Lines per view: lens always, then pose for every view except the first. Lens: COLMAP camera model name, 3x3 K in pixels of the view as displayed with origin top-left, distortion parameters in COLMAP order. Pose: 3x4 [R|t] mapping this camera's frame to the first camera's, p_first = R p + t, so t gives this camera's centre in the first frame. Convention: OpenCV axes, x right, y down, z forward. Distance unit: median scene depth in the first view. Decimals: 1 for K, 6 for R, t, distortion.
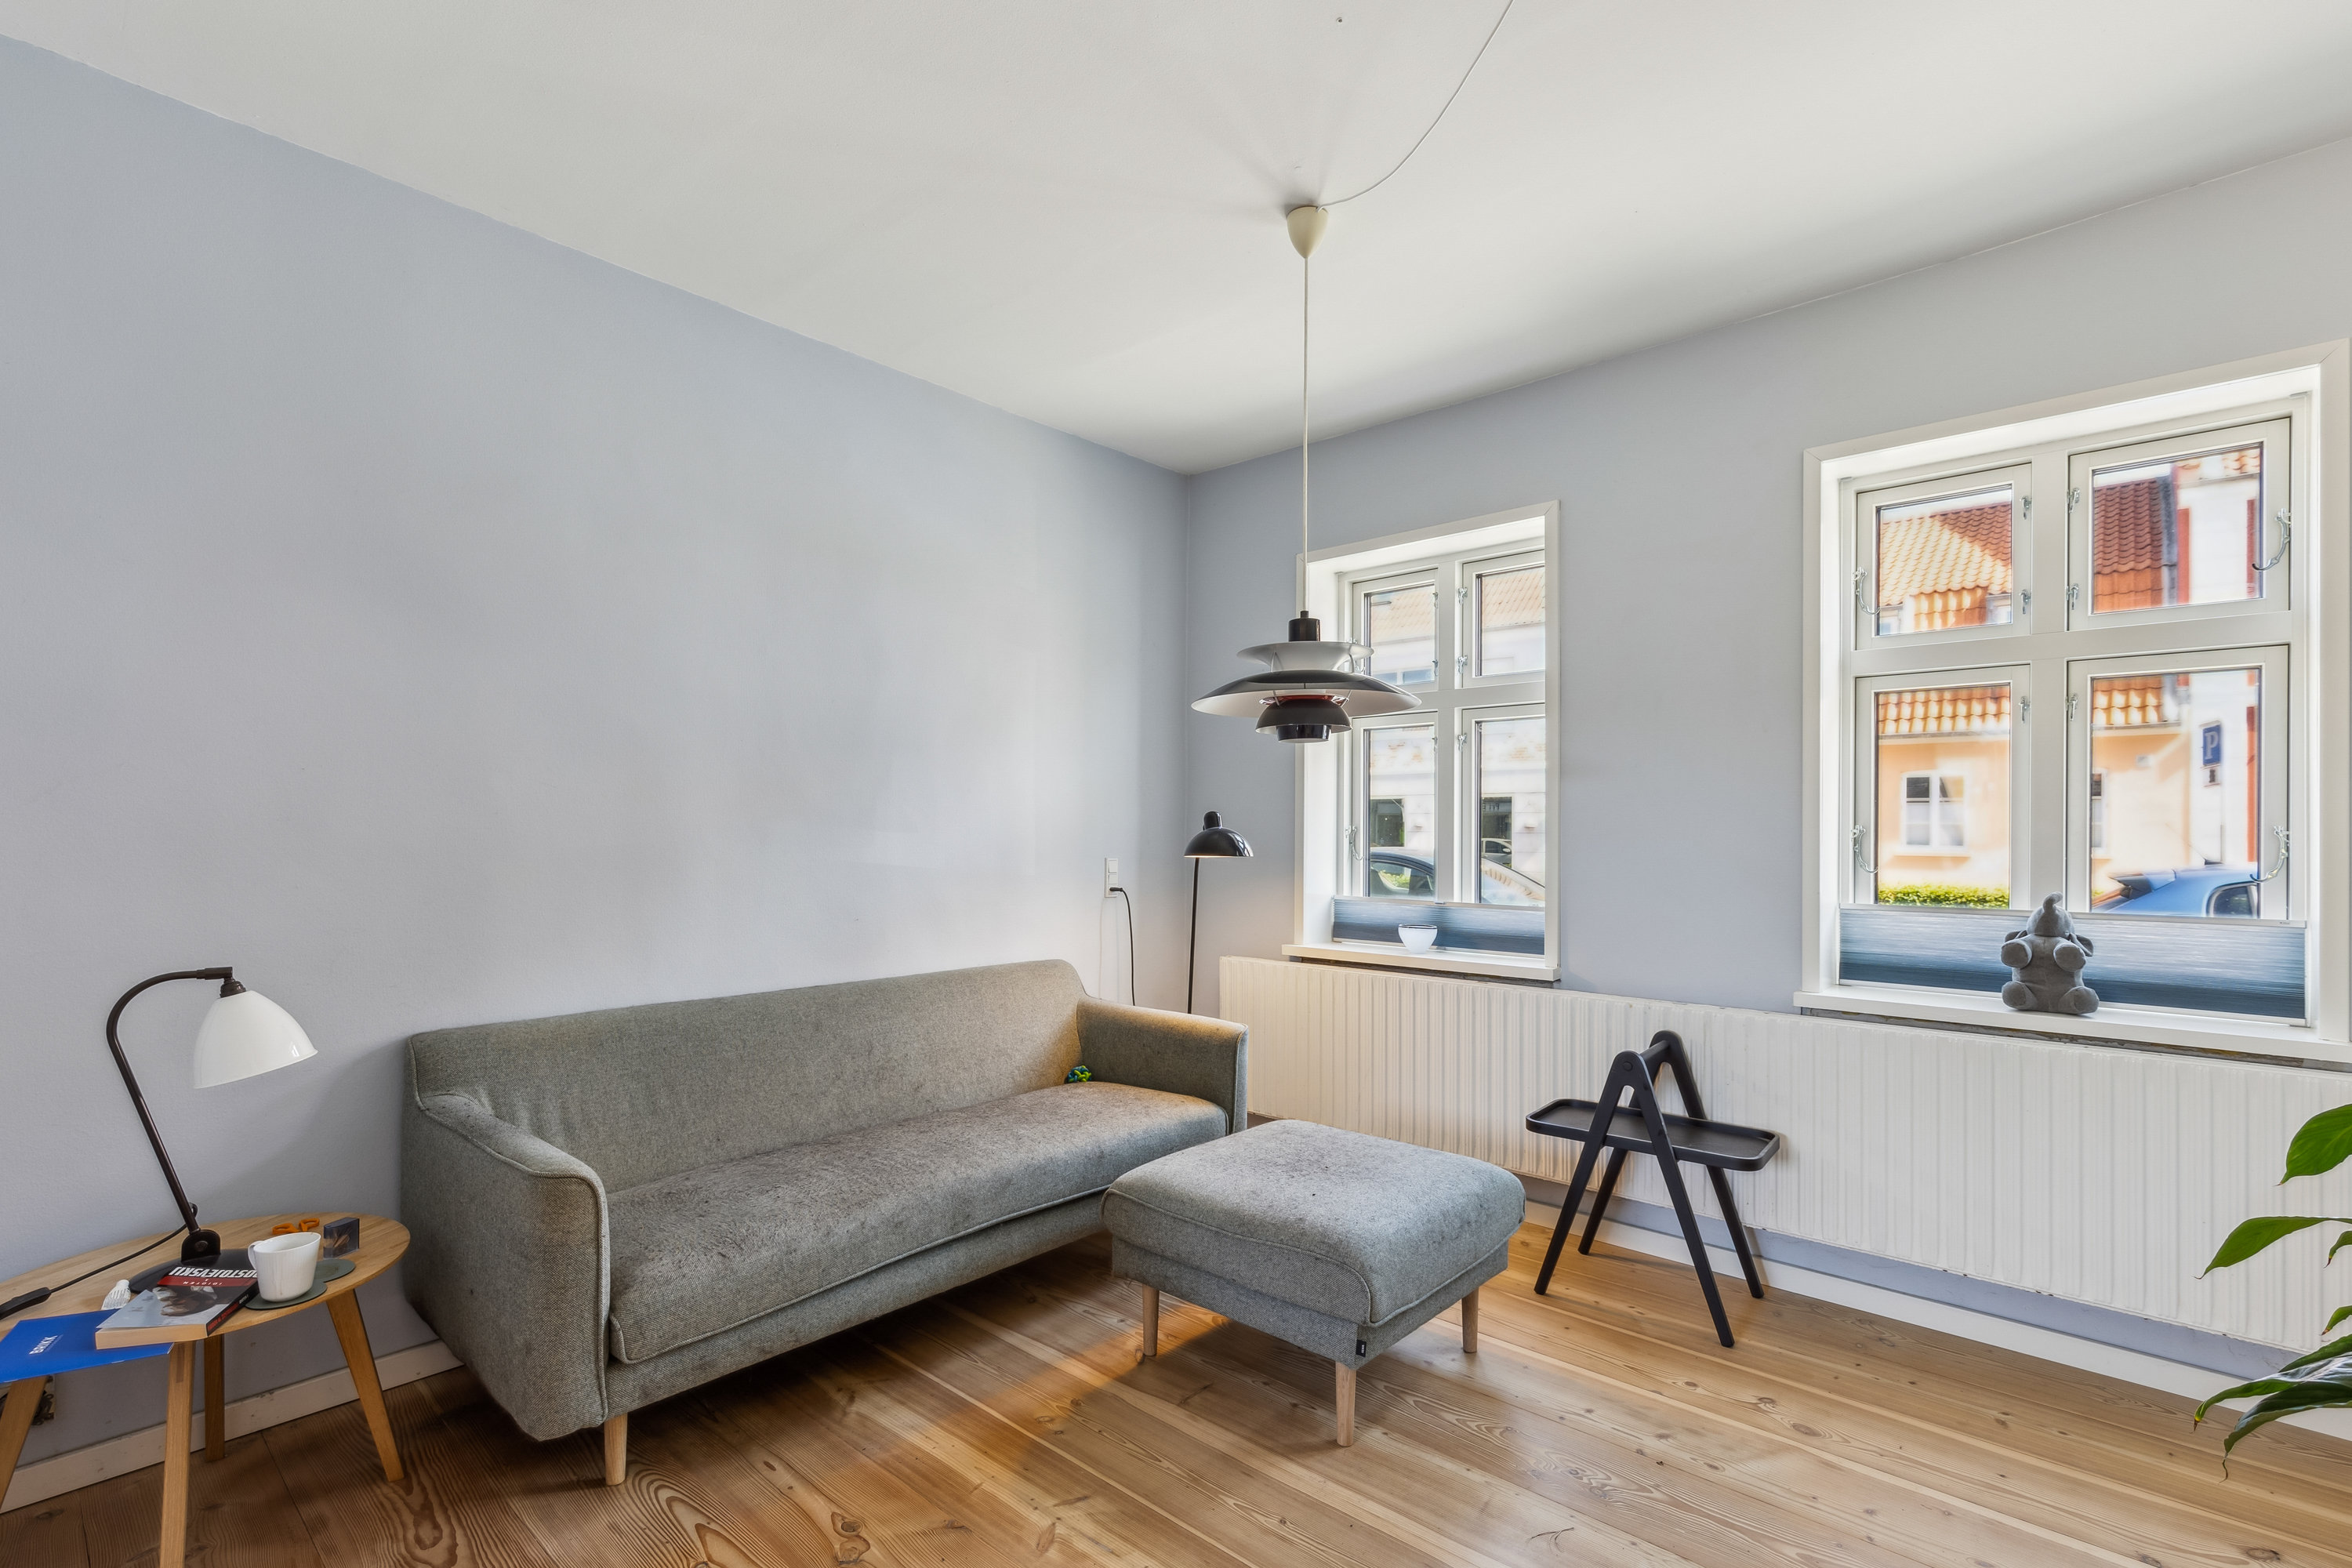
lens RADIAL K [[1063.4, 0, 1151.3], [0, 1063.4, 838.4], [0, 0, 1]] dist [0.016782, 0.000449]
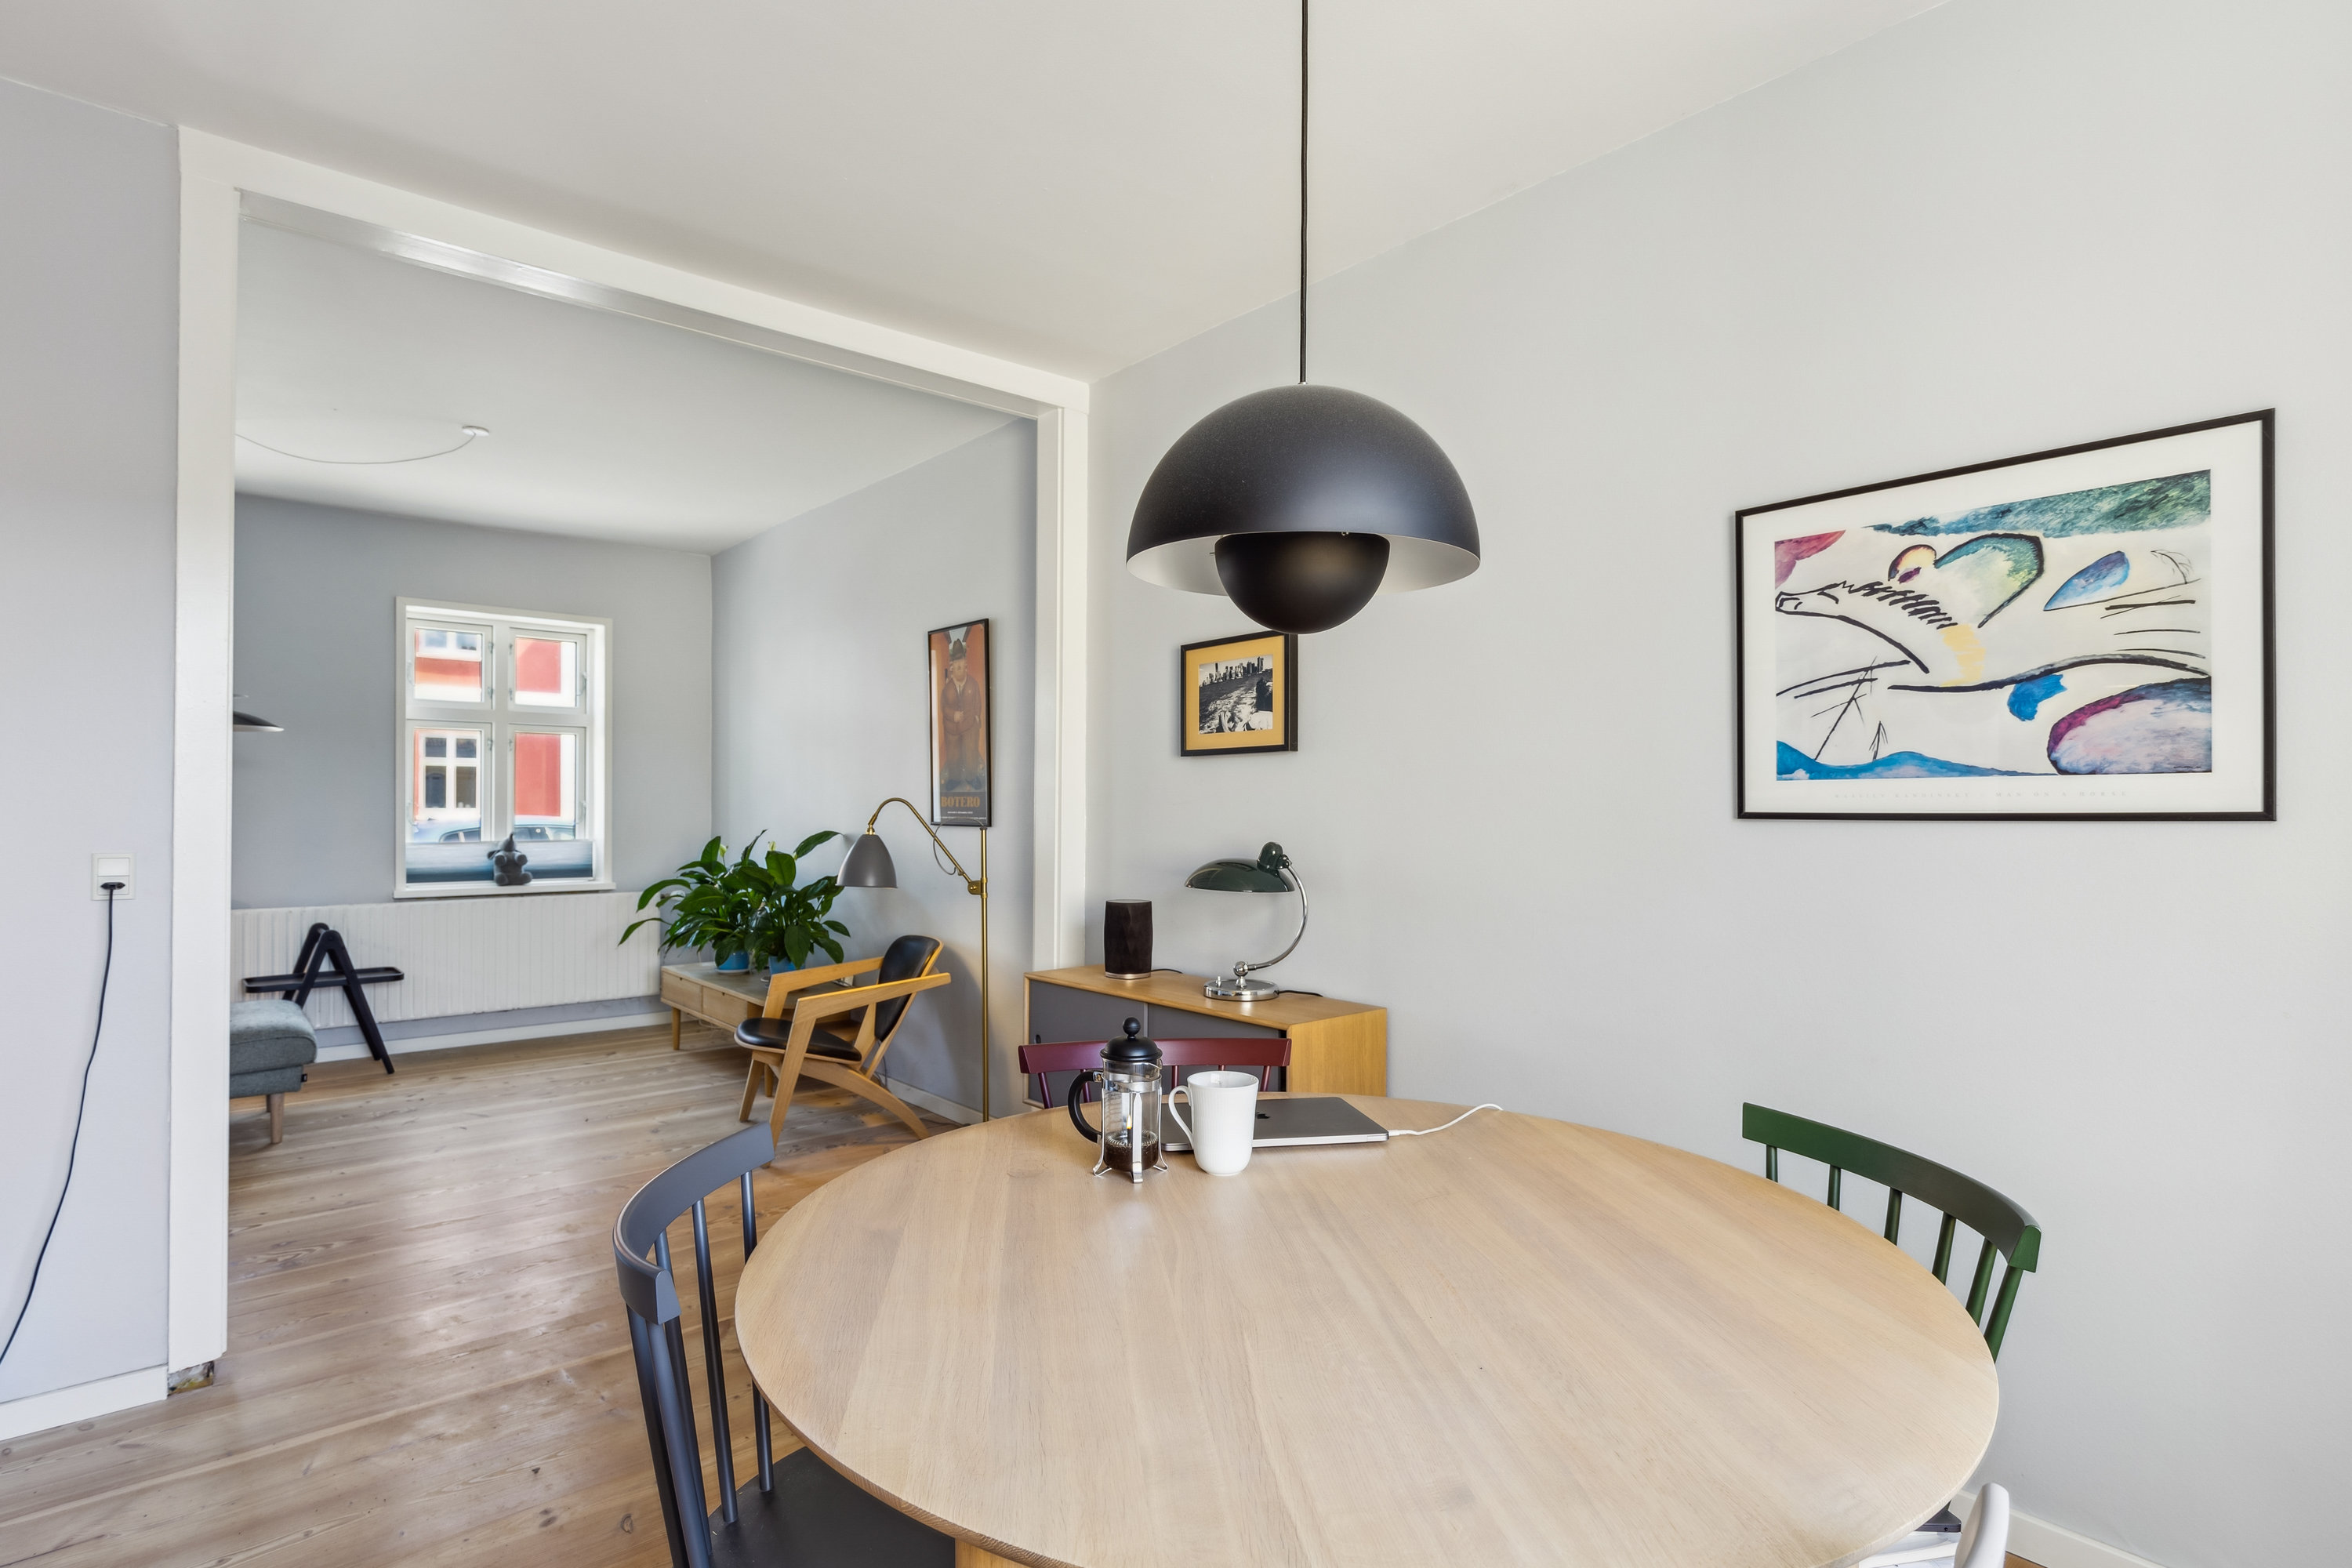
lens RADIAL K [[1169.7, 0, 1180.3], [0, 1169.7, 802.0], [0, 0, 1]] dist [0.001981, 0.000294]
pose [[0.099751, 0.004311, 0.995003, -1.445360], [-0.004067, 0.999984, -0.003924, -0.007335], [-0.995004, -0.003656, 0.099767, -0.619558]]
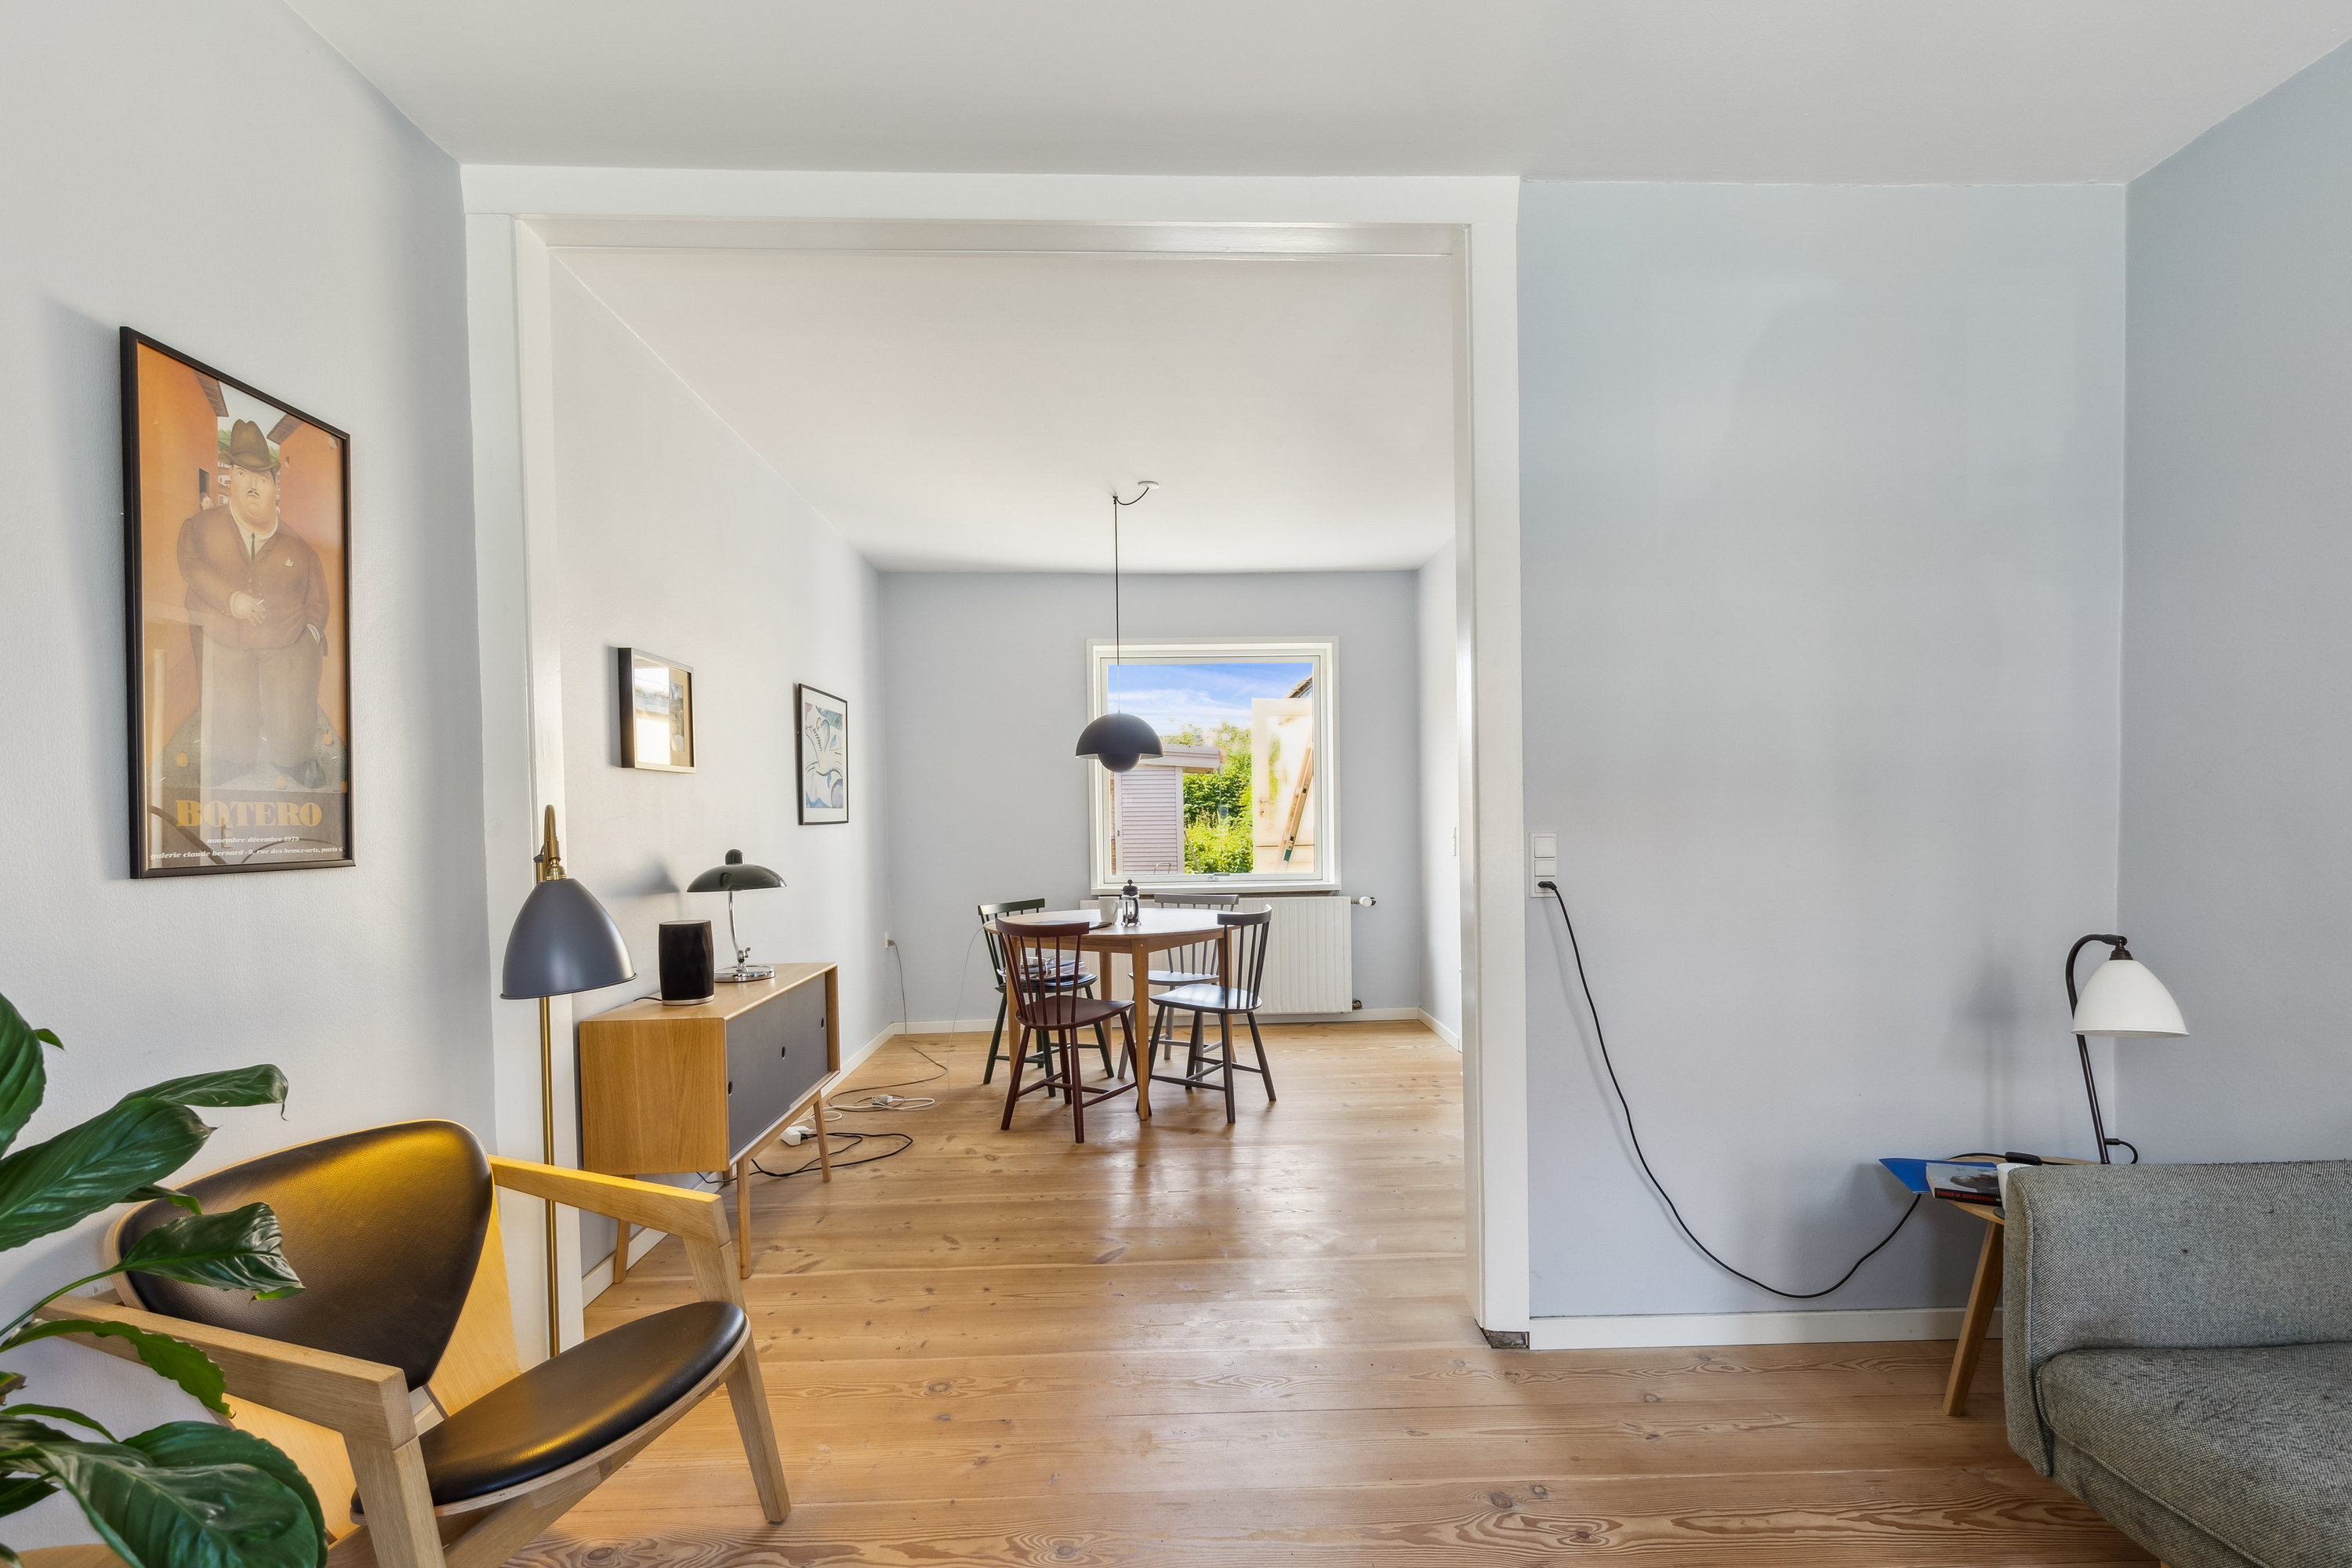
lens RADIAL K [[1063.4, 0, 1158.1], [0, 1063.4, 833.4], [0, 0, 1]] dist [0.016782, 0.000449]
pose [[-0.716852, 0.012475, -0.697114, 0.508682], [0.006921, 0.999918, 0.010776, -0.003607], [0.697191, 0.002900, -0.716880, 0.904725]]
